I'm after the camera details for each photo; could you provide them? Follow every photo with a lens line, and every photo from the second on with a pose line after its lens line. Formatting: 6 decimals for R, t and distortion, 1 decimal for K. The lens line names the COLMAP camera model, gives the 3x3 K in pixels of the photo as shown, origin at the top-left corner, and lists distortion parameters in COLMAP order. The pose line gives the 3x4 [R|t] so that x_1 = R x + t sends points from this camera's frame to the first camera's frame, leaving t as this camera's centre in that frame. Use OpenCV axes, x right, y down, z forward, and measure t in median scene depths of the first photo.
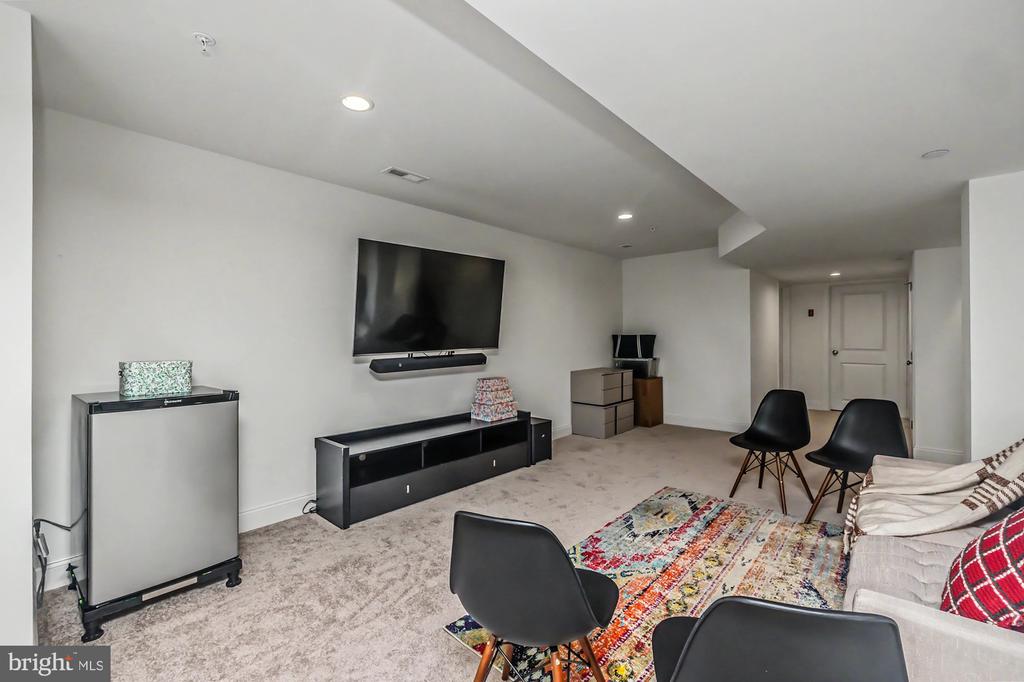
lens RADIAL K [[433.1, 0, 512.1], [0, 433.1, 337.6], [0, 0, 1]] dist [0.000951, 0.000343]
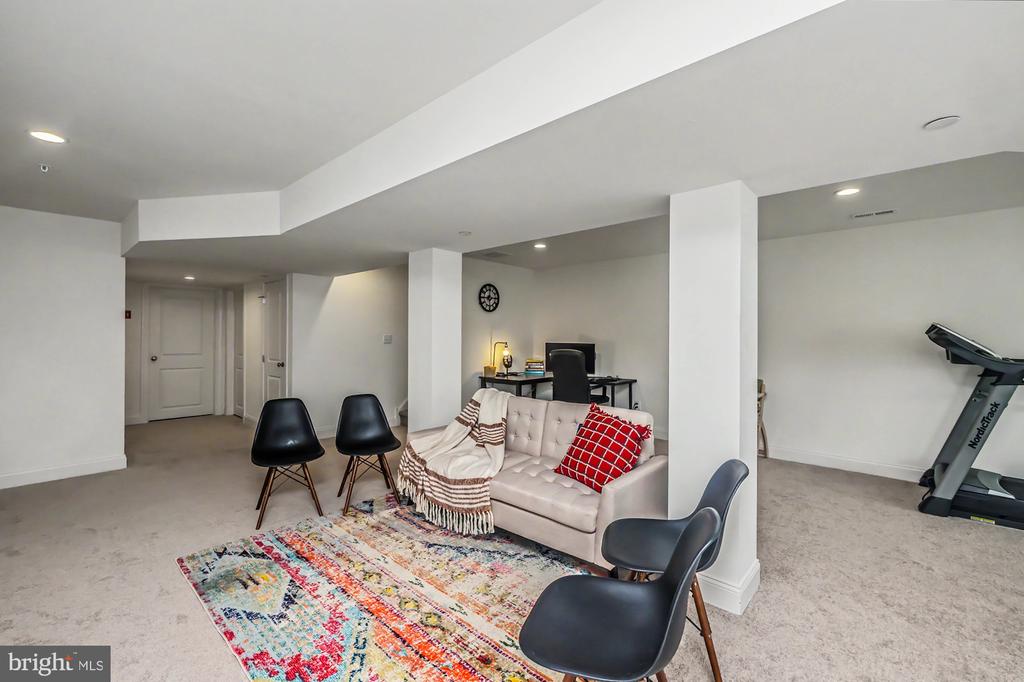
lens RADIAL K [[433.1, 0, 512.1], [0, 433.1, 337.6], [0, 0, 1]] dist [0.000951, 0.000343]
pose [[0.027149, -0.001747, 0.999630, -0.431335], [0.004862, 0.999987, 0.001616, -0.022263], [-0.999620, 0.004816, 0.027157, 0.552344]]
